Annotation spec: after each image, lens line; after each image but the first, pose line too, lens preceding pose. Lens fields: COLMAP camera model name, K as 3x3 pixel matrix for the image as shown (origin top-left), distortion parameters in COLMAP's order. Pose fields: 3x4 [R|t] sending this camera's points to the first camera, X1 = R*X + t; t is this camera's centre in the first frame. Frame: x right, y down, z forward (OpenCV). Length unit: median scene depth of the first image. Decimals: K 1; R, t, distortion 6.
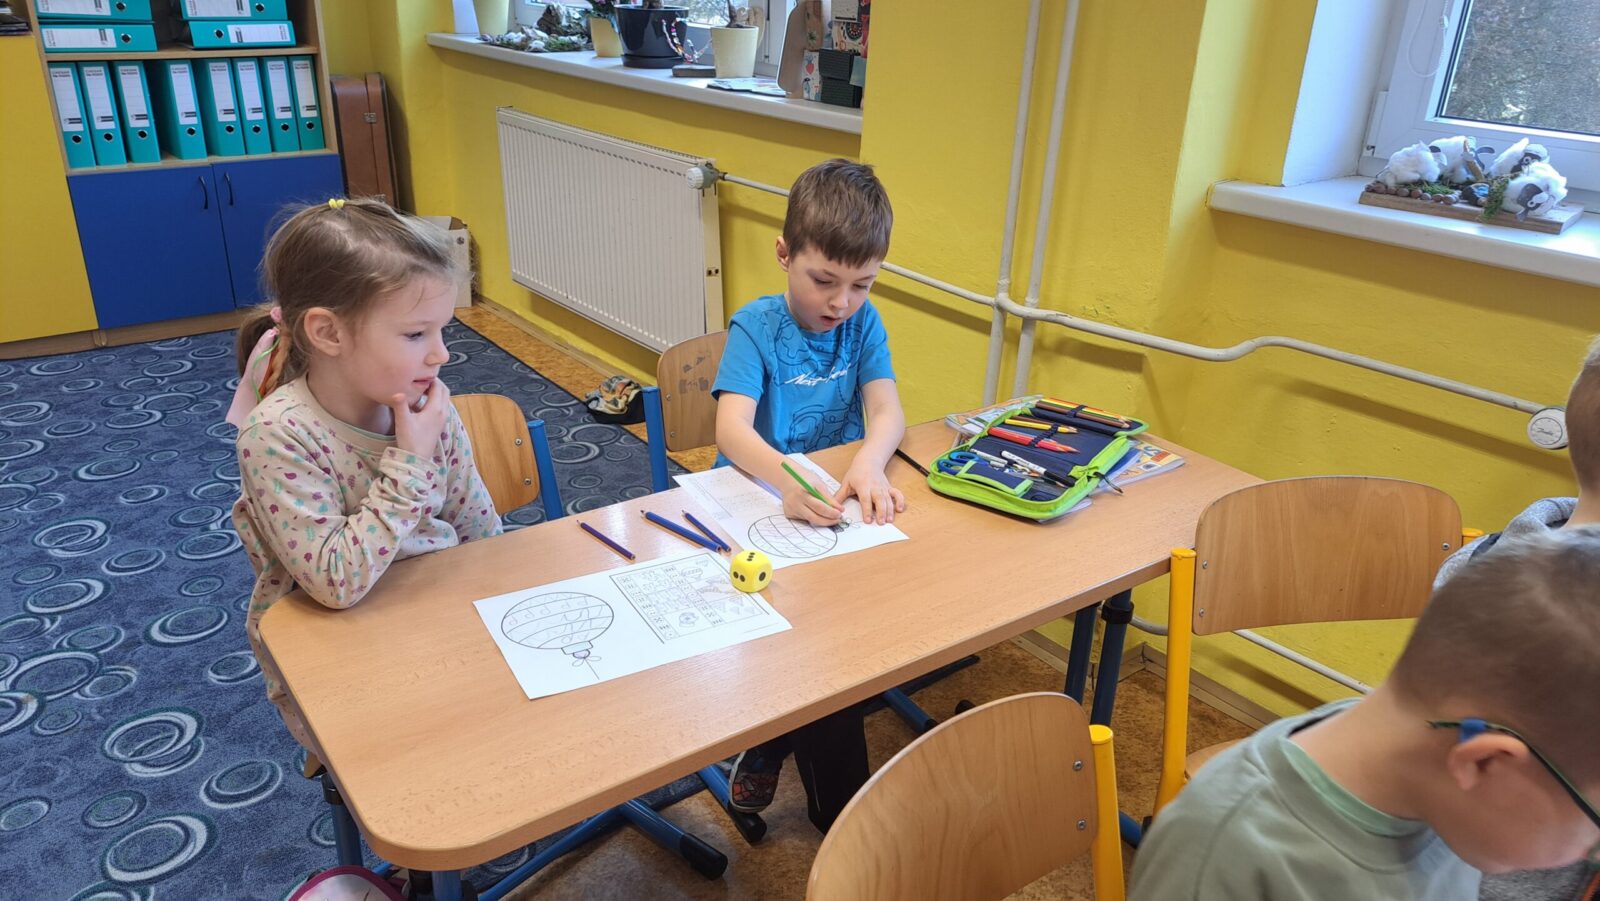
lens RADIAL K [[1134.2, 0, 792.2], [0, 1134.2, 456.3], [0, 0, 1]] dist [0.072344, -0.083785]
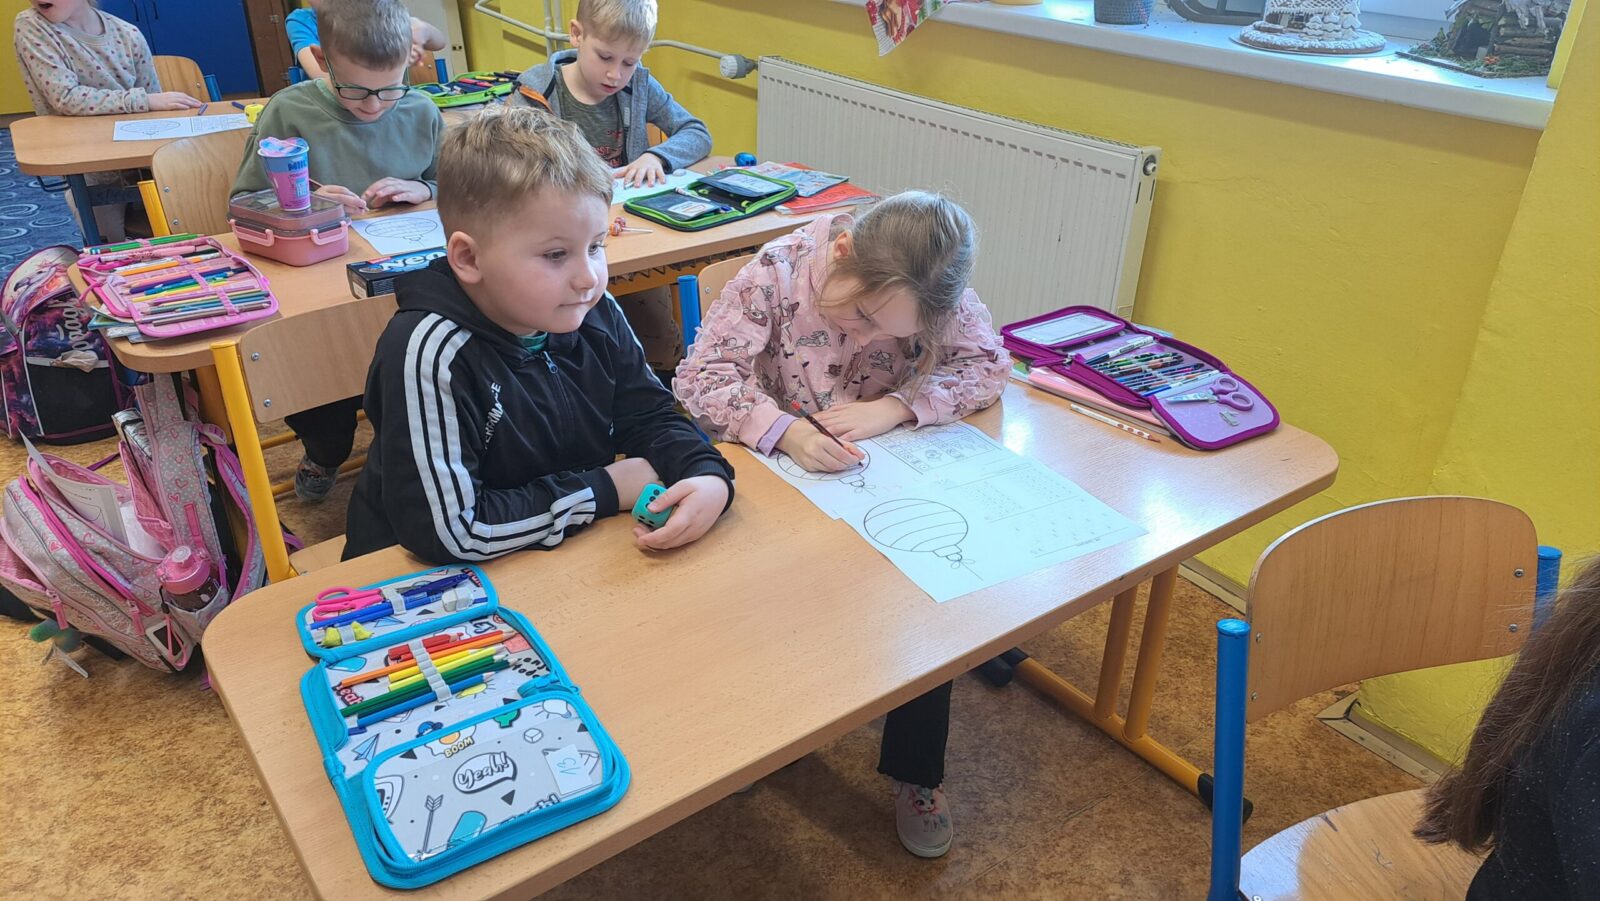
lens RADIAL K [[1144.7, 0, 801.2], [0, 1144.7, 453.5], [0, 0, 1]] dist [0.073942, -0.074661]
pose [[0.997756, 0.017255, -0.064699, 0.408433], [-0.012661, 0.997413, 0.070762, 0.207946], [0.065753, -0.069784, 0.995393, -0.391619]]
